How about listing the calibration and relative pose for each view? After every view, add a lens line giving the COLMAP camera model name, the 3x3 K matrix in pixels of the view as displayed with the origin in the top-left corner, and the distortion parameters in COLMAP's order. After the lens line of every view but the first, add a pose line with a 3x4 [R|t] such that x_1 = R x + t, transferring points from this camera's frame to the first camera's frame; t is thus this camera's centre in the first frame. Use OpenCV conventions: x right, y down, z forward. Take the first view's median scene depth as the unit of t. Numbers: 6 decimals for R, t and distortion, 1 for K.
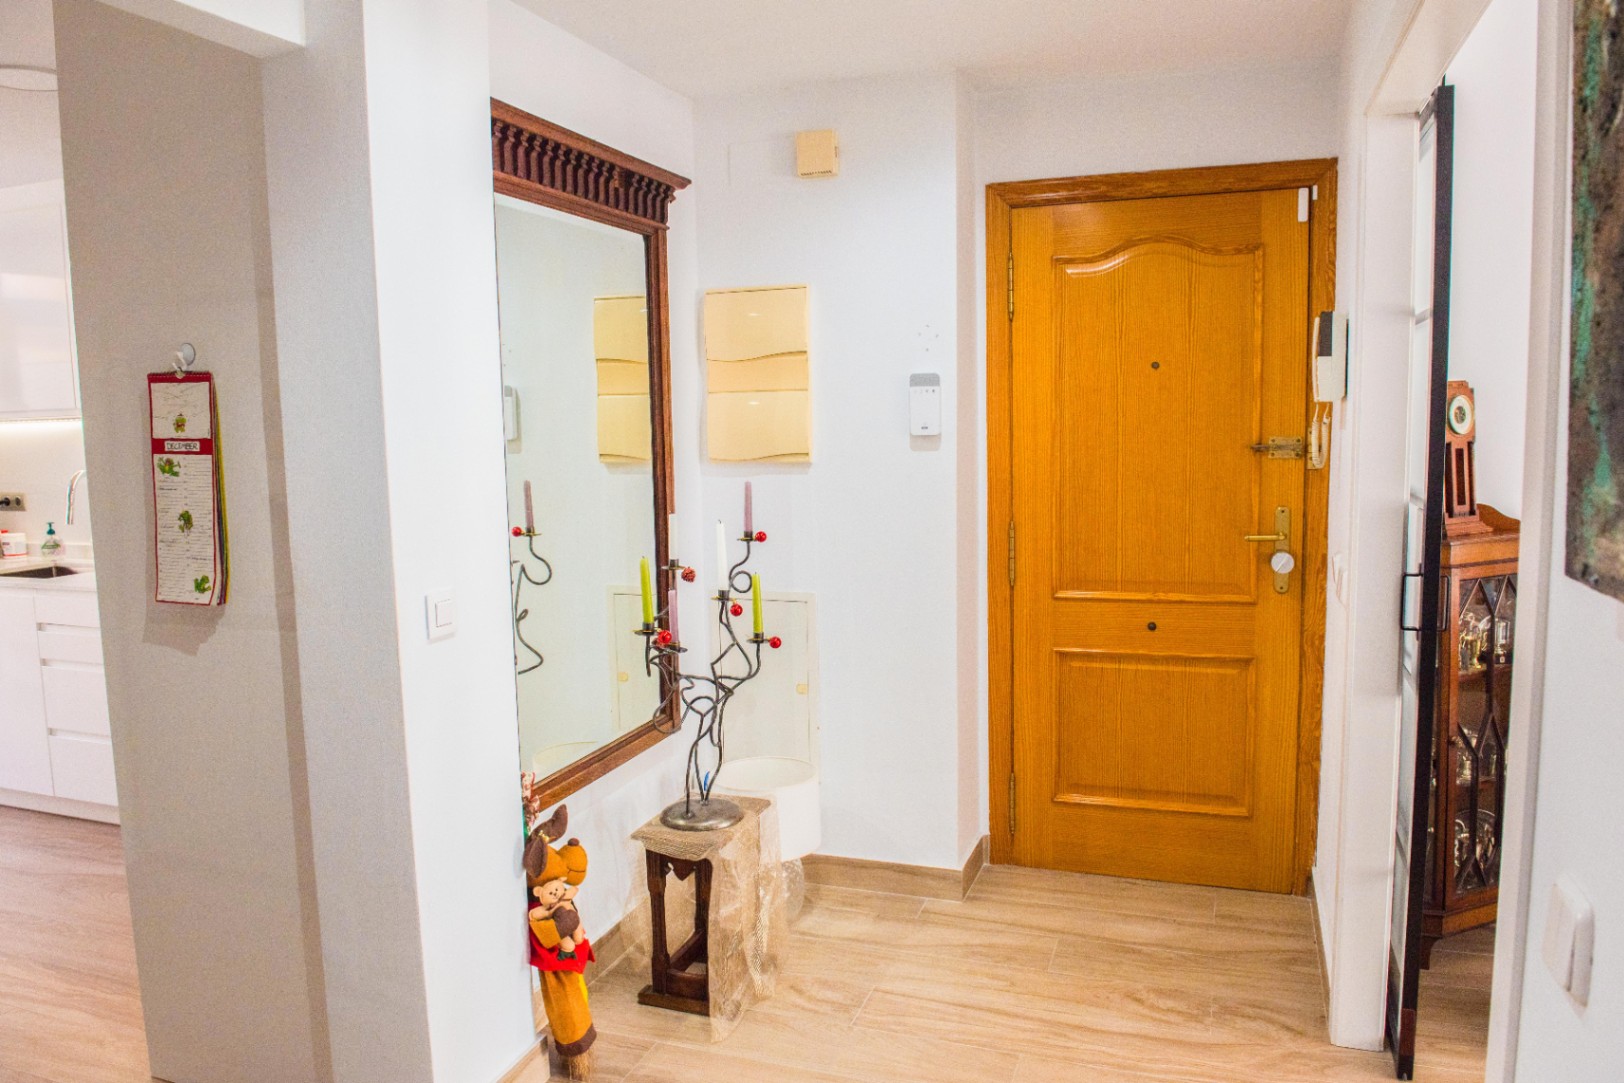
lens RADIAL K [[1171.4, 0, 810.3], [0, 1171.4, 538.1], [0, 0, 1]] dist [-0.042110, -0.006540]
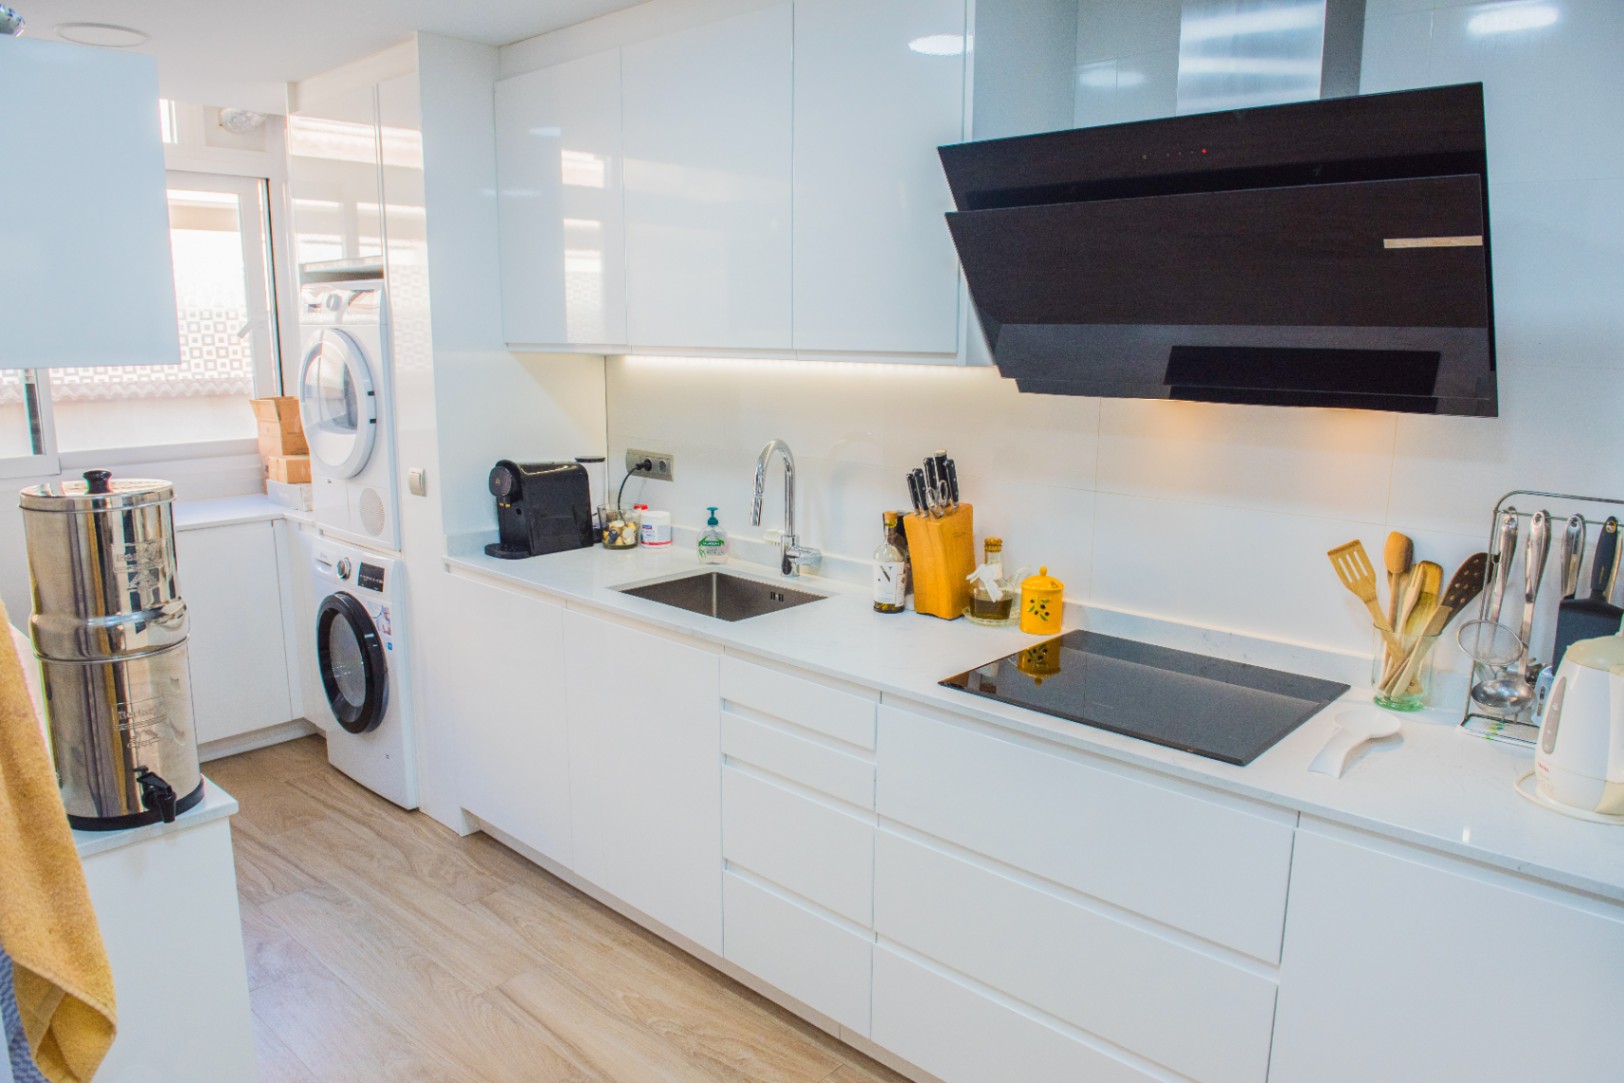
lens RADIAL K [[1171.4, 0, 810.3], [0, 1171.4, 538.1], [0, 0, 1]] dist [-0.042110, -0.006540]
pose [[0.926575, 0.104243, -0.361376, -0.355941], [-0.072598, 0.992325, 0.100106, -0.069187], [0.369037, -0.066520, 0.927031, 0.377427]]
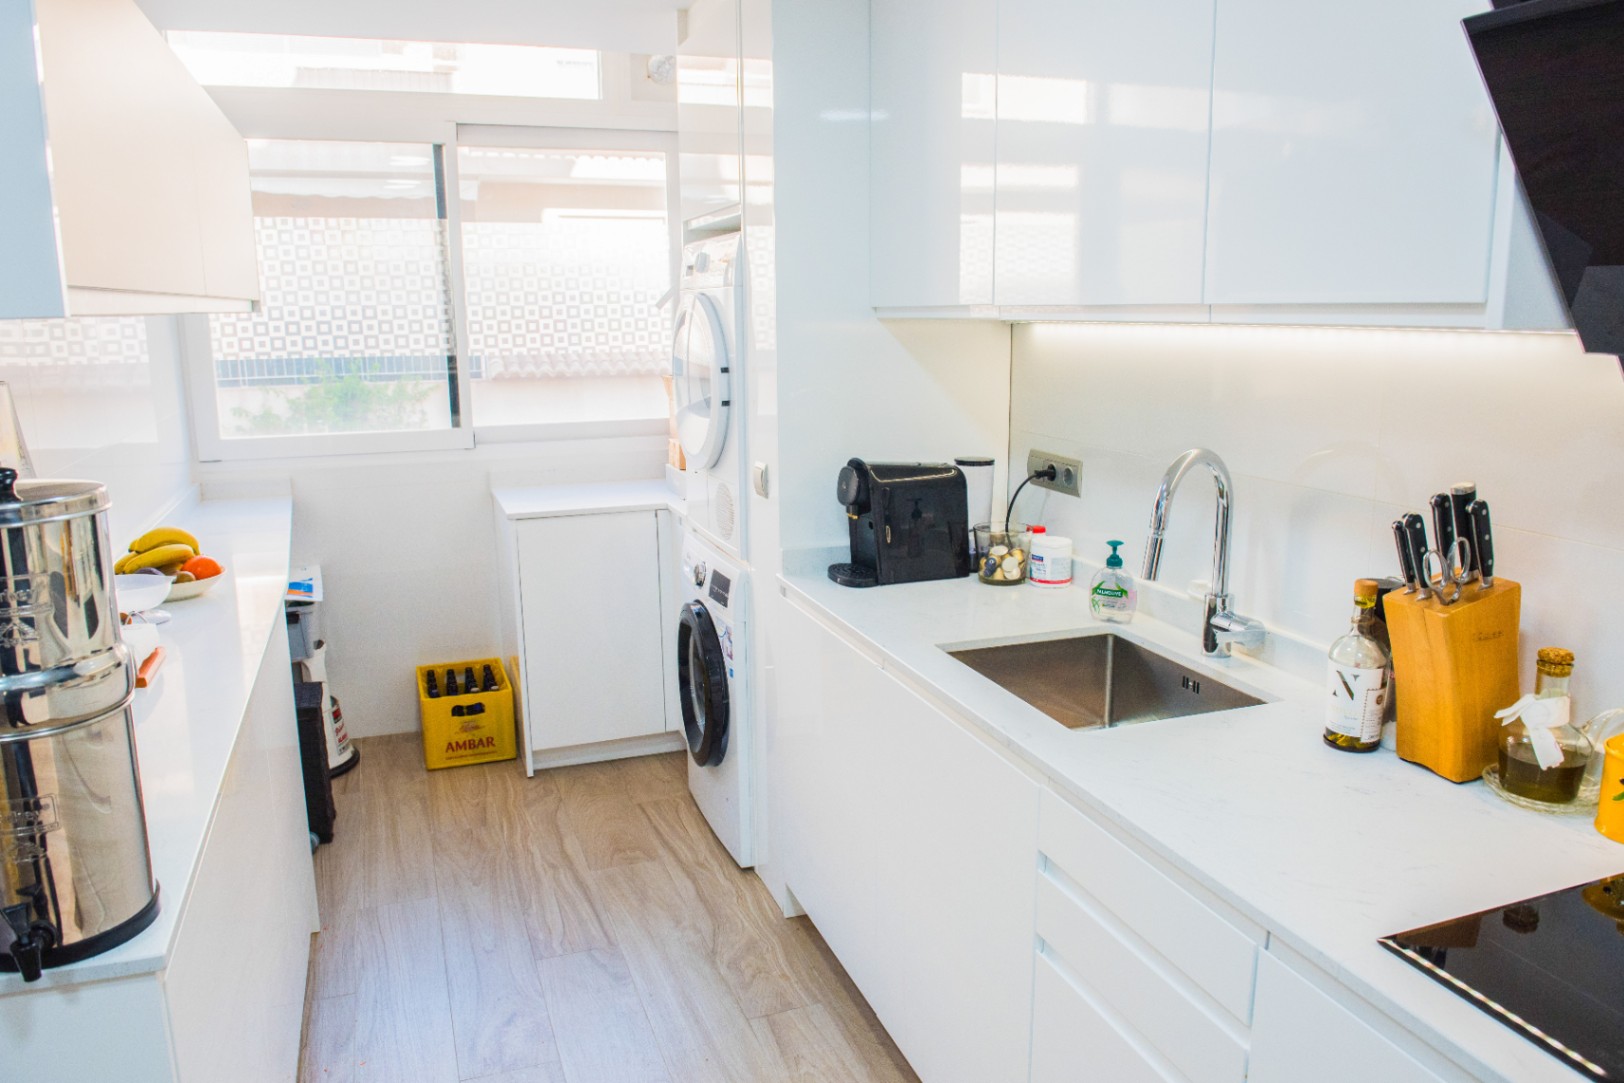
lens RADIAL K [[1171.4, 0, 810.3], [0, 1171.4, 538.1], [0, 0, 1]] dist [-0.042110, -0.006540]
pose [[0.641482, 0.173382, -0.747288, -0.384086], [-0.087600, 0.984308, 0.153177, -0.077257], [0.762120, -0.032798, 0.646604, 0.594497]]
